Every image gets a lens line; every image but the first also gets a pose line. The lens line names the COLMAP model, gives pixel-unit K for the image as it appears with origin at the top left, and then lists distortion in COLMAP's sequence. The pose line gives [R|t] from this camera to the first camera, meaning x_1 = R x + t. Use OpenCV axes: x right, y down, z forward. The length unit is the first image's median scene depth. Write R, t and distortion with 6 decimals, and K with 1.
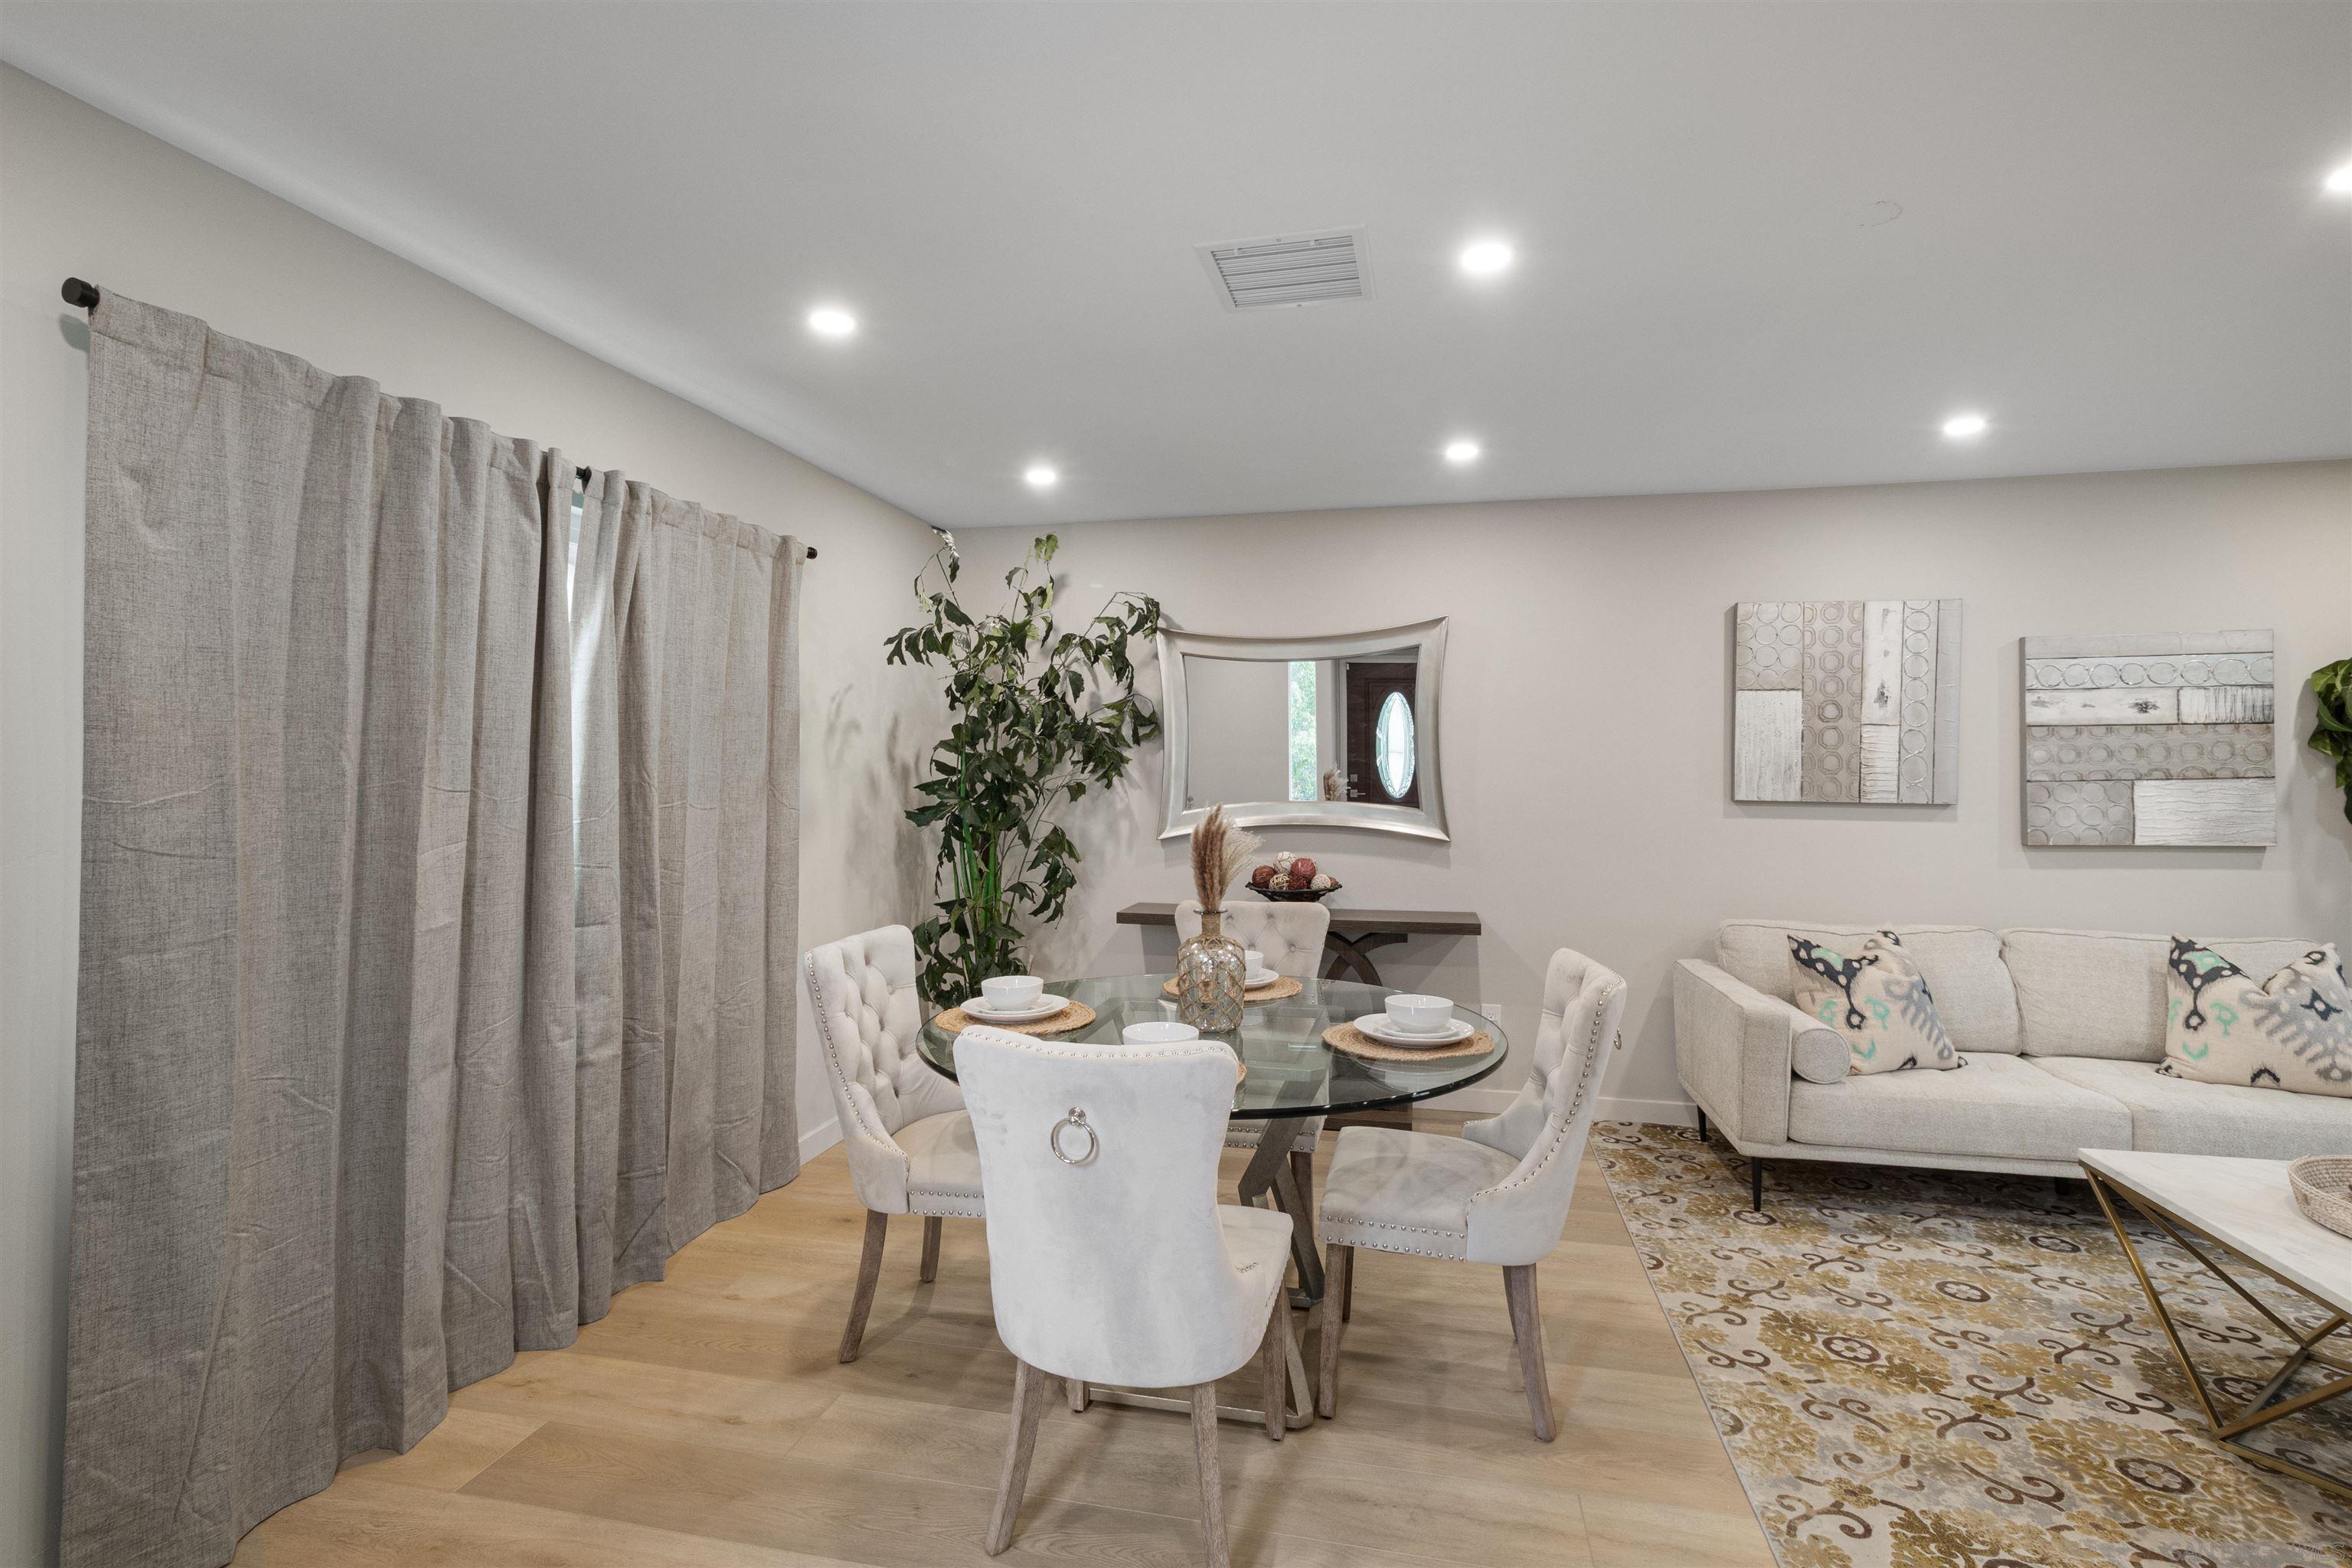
lens RADIAL K [[1083.7, 0, 1185.5], [0, 1083.7, 764.2], [0, 0, 1]] dist [0.003687, -0.000076]
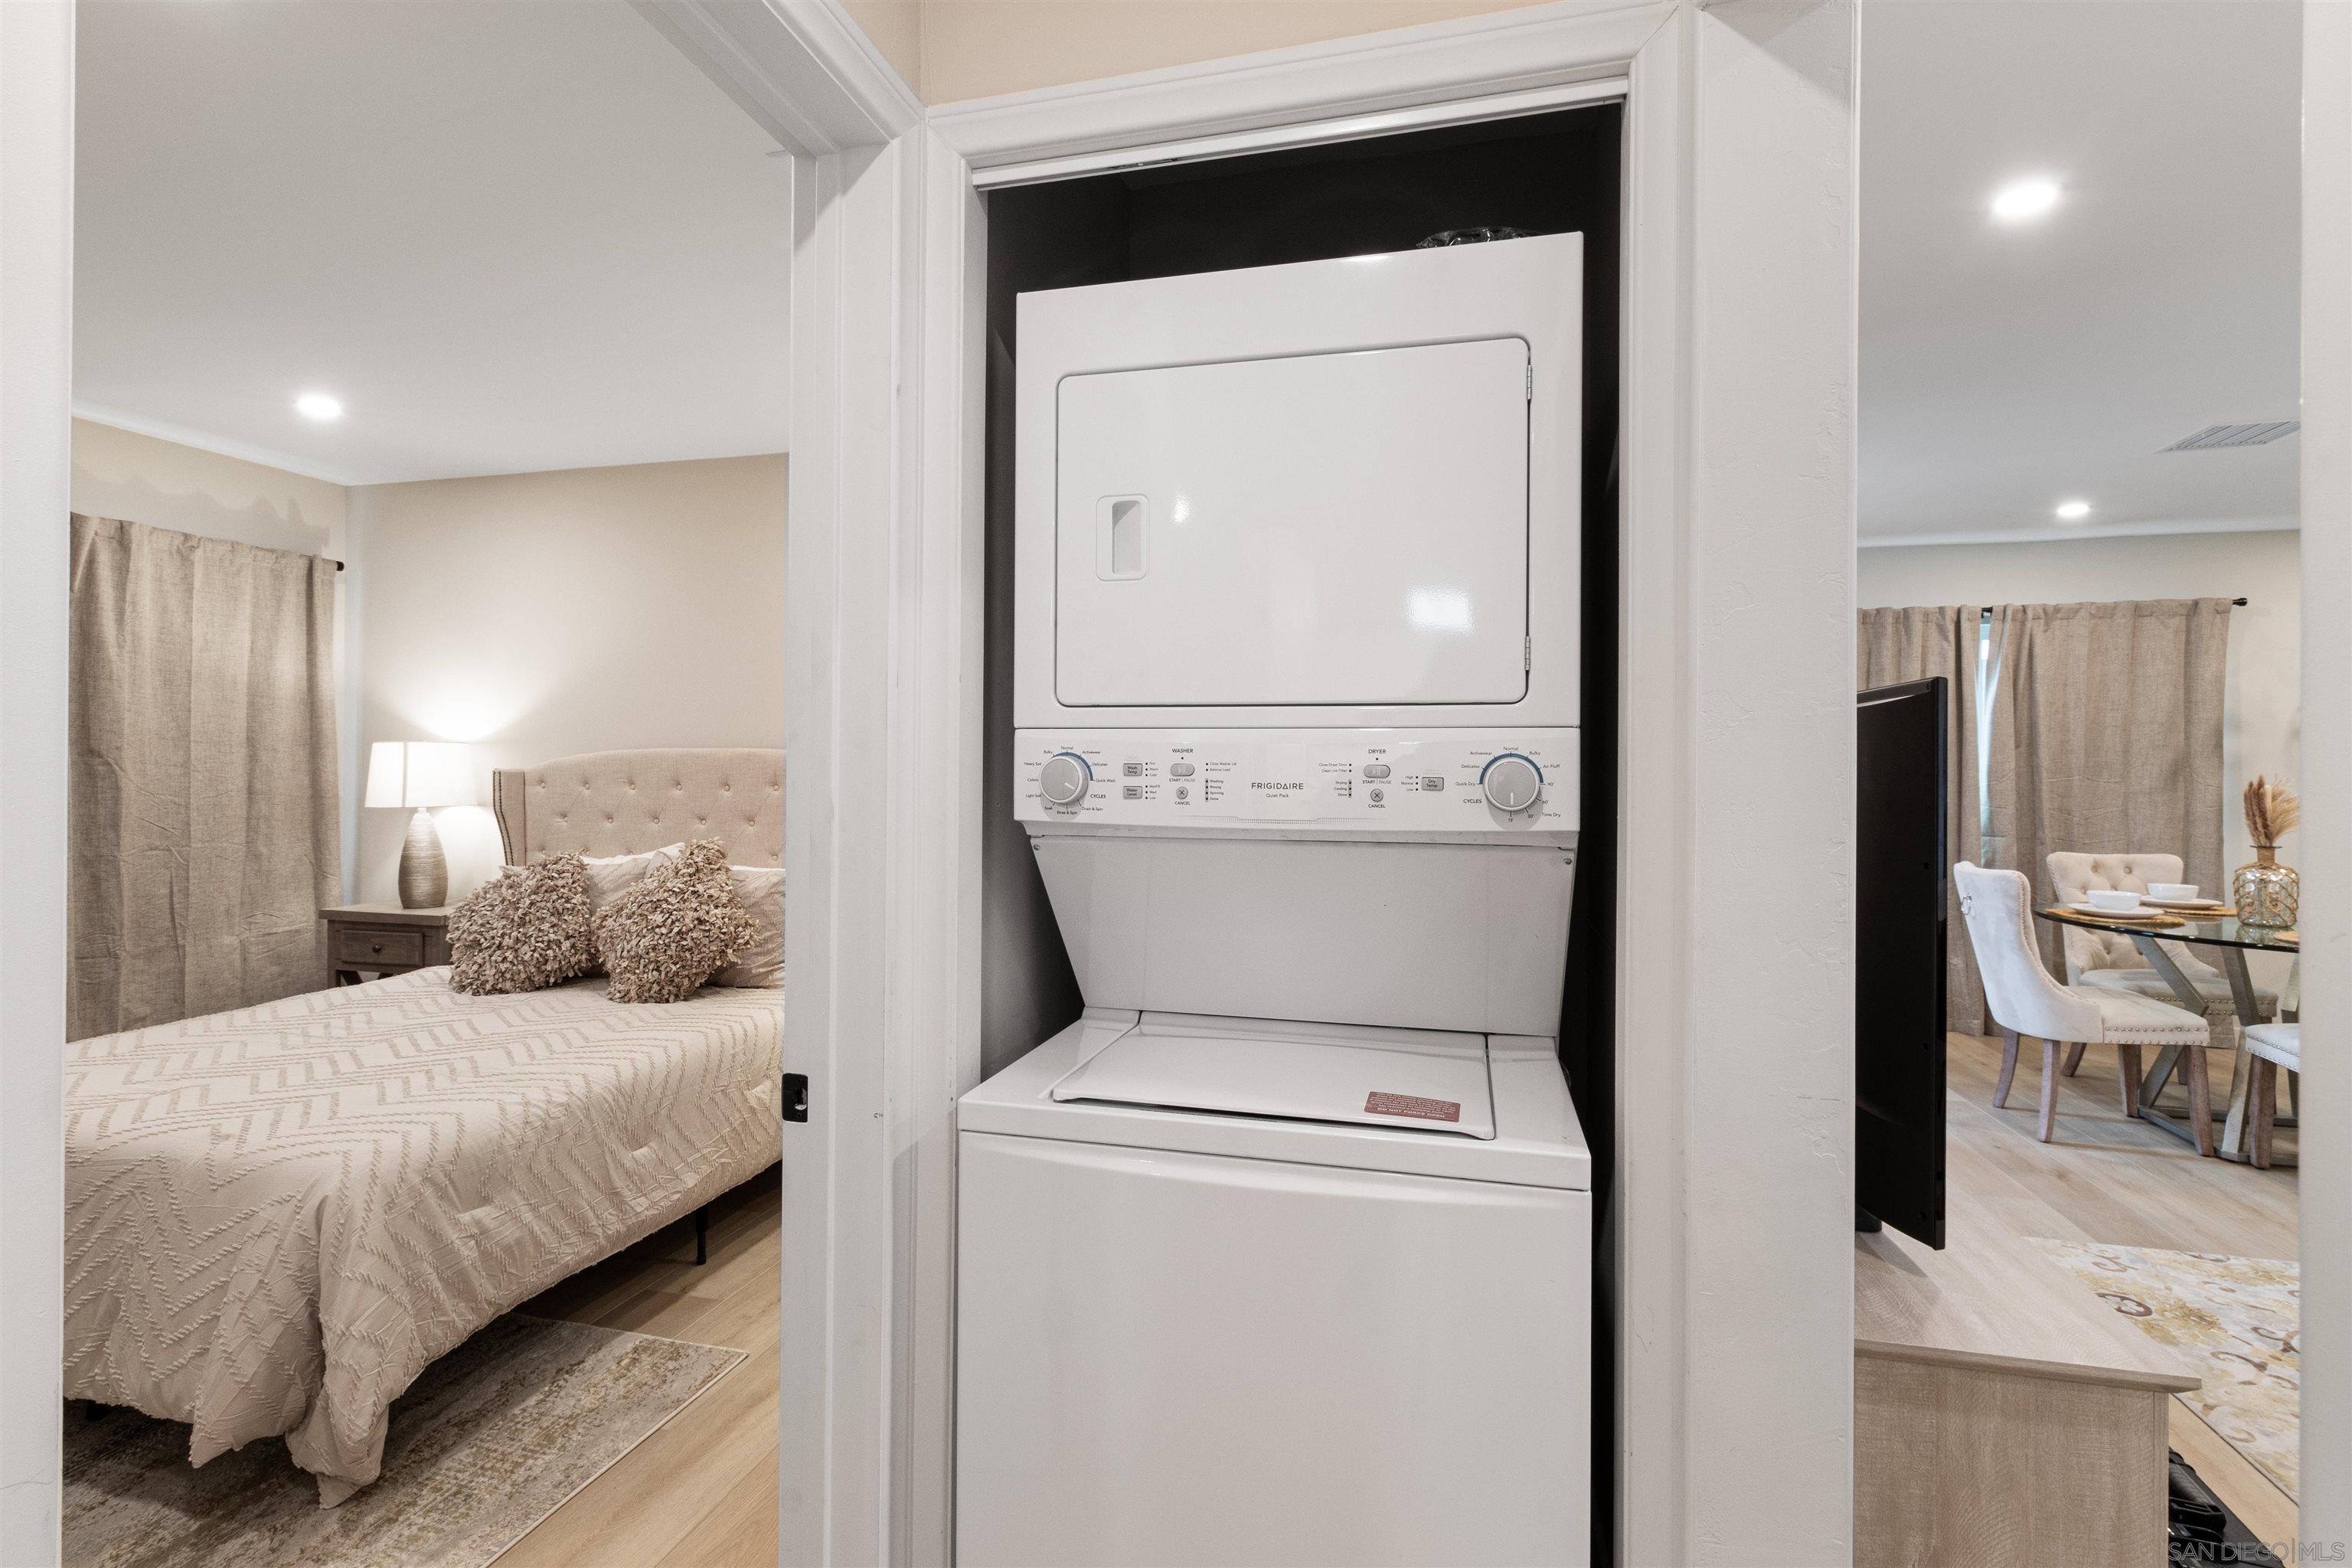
lens RADIAL K [[1083.7, 0, 1183.2], [0, 1083.7, 764.8], [0, 0, 1]] dist [0.003687, -0.000076]
pose [[-0.036259, -0.005488, -0.999327, 1.057388], [-0.001234, 0.999984, -0.005447, 0.022156], [0.999342, 0.001036, -0.036265, -0.290495]]
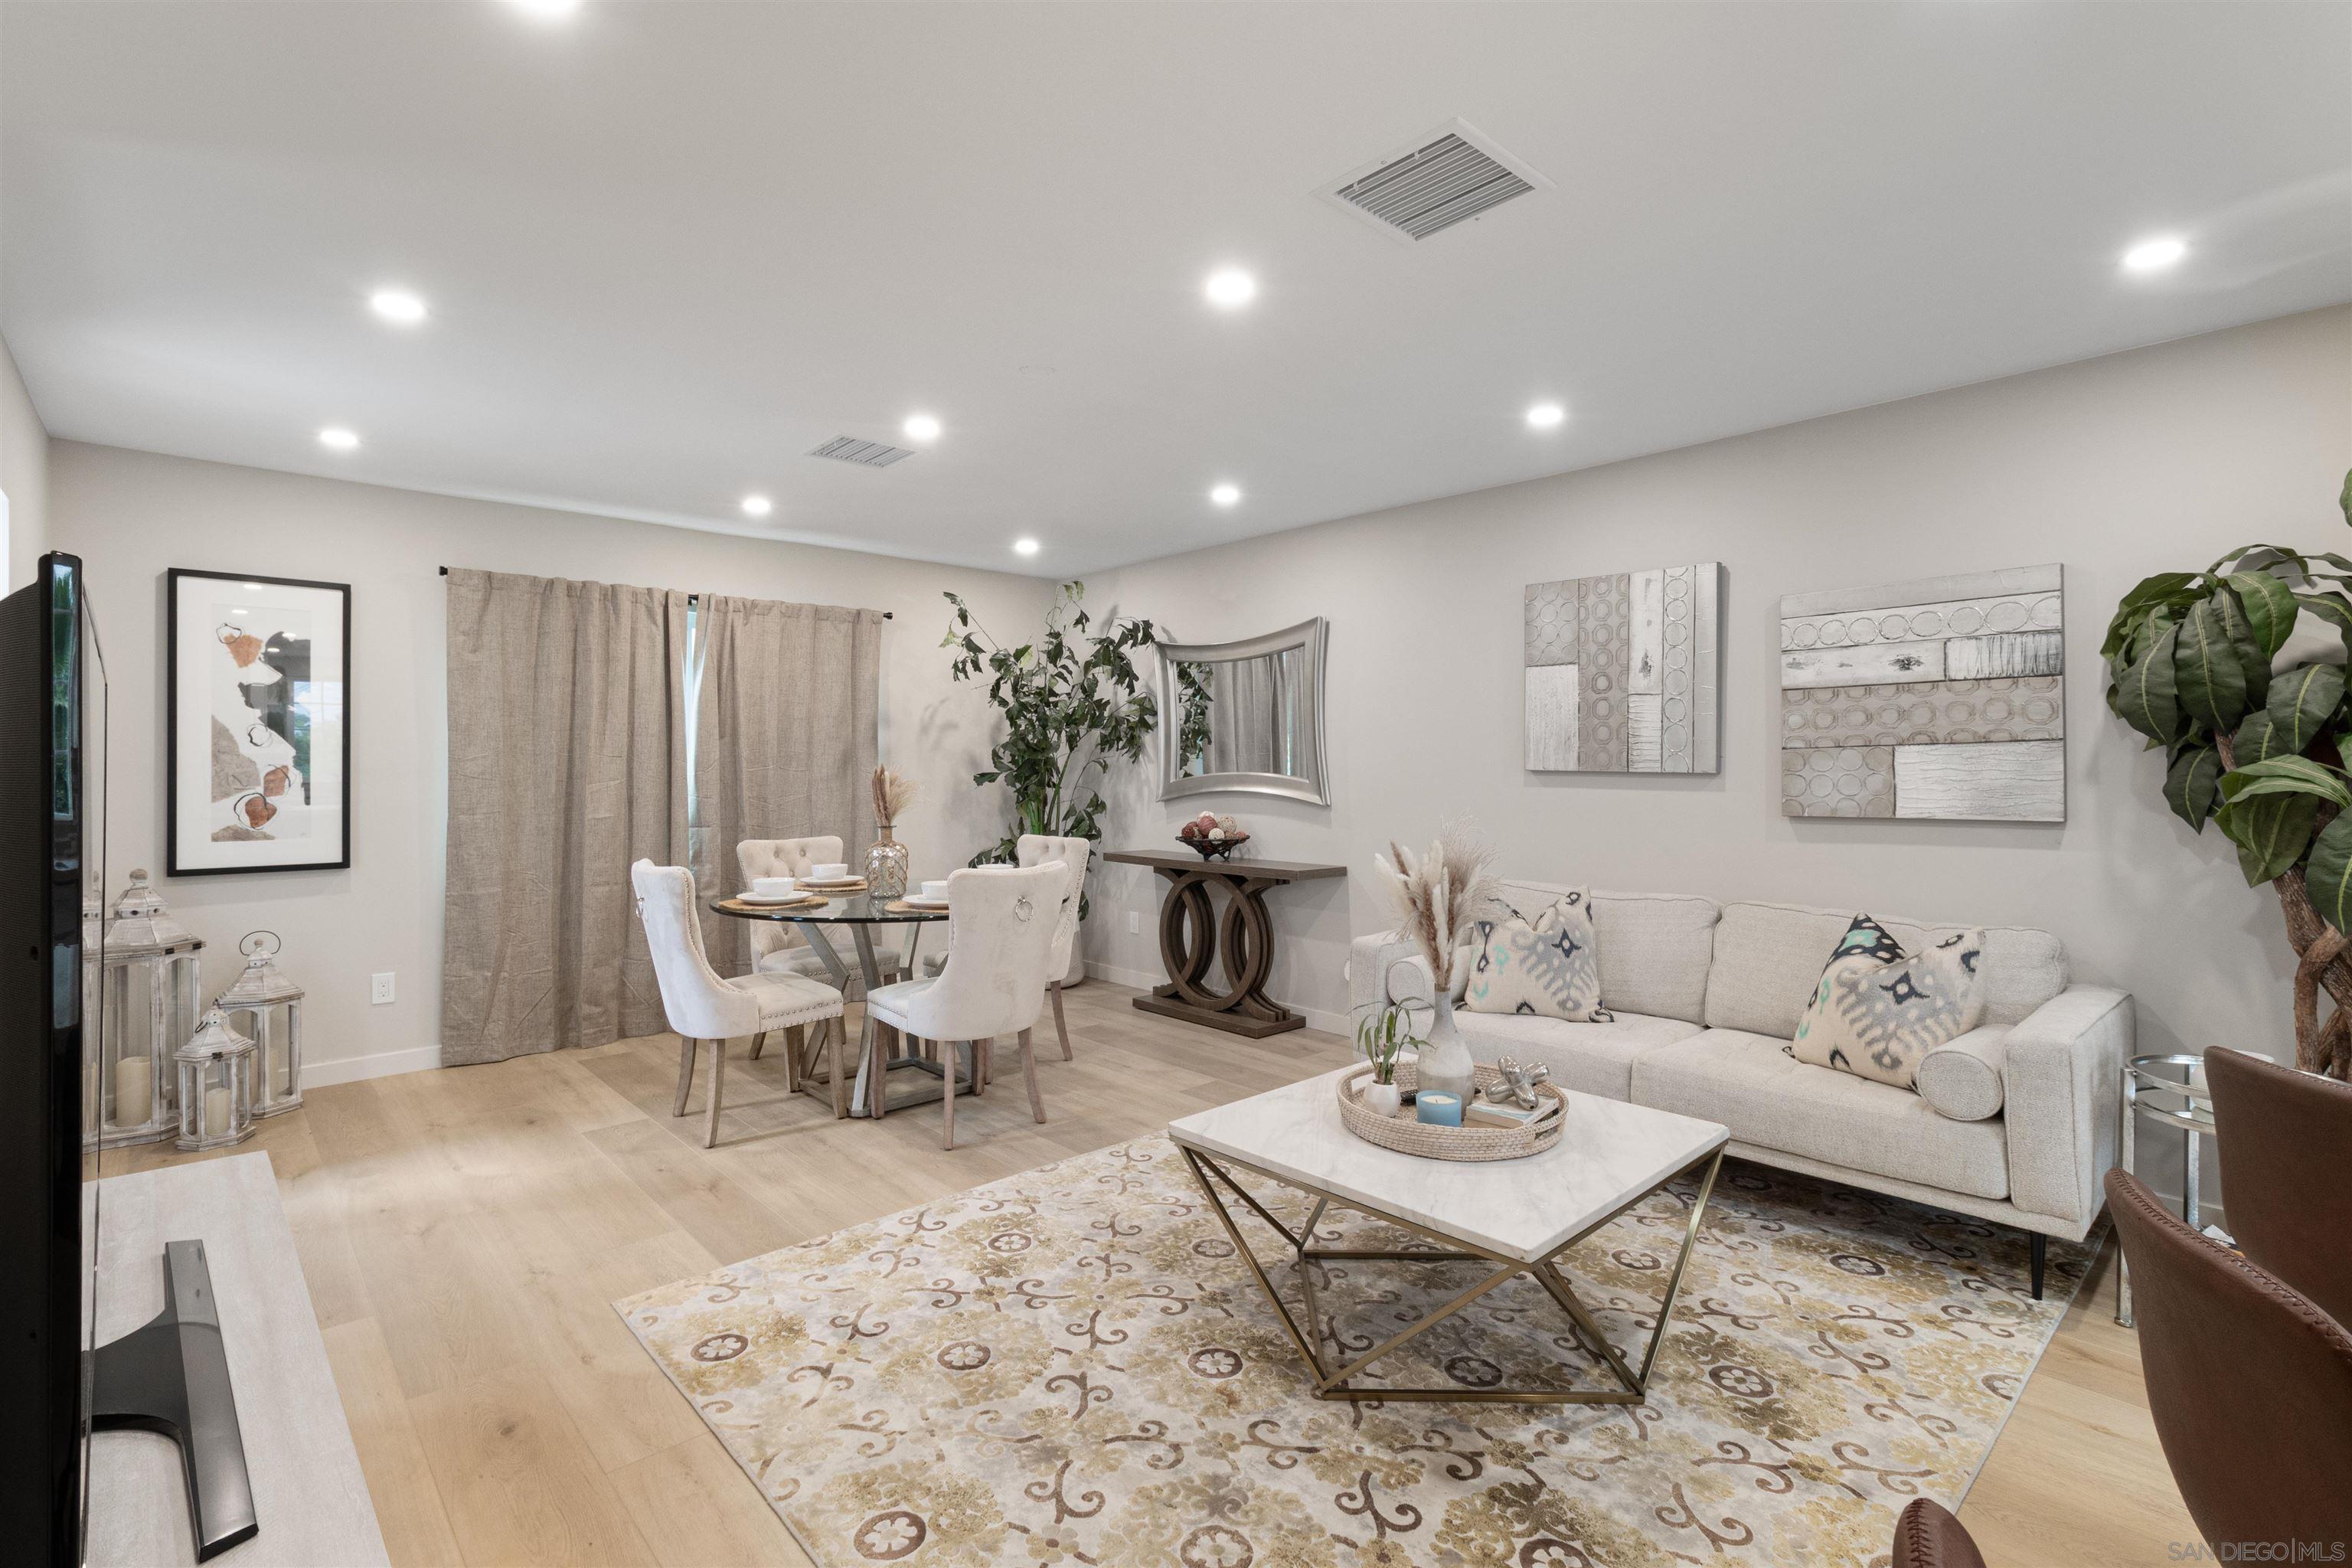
lens RADIAL K [[1083.7, 0, 1186.6], [0, 1083.7, 761.3], [0, 0, 1]] dist [0.003687, -0.000076]
pose [[0.819454, -0.004431, -0.573128, 0.919069], [0.005305, 0.999986, -0.000147, 0.025109], [0.573121, -0.002920, 0.819466, -0.071938]]
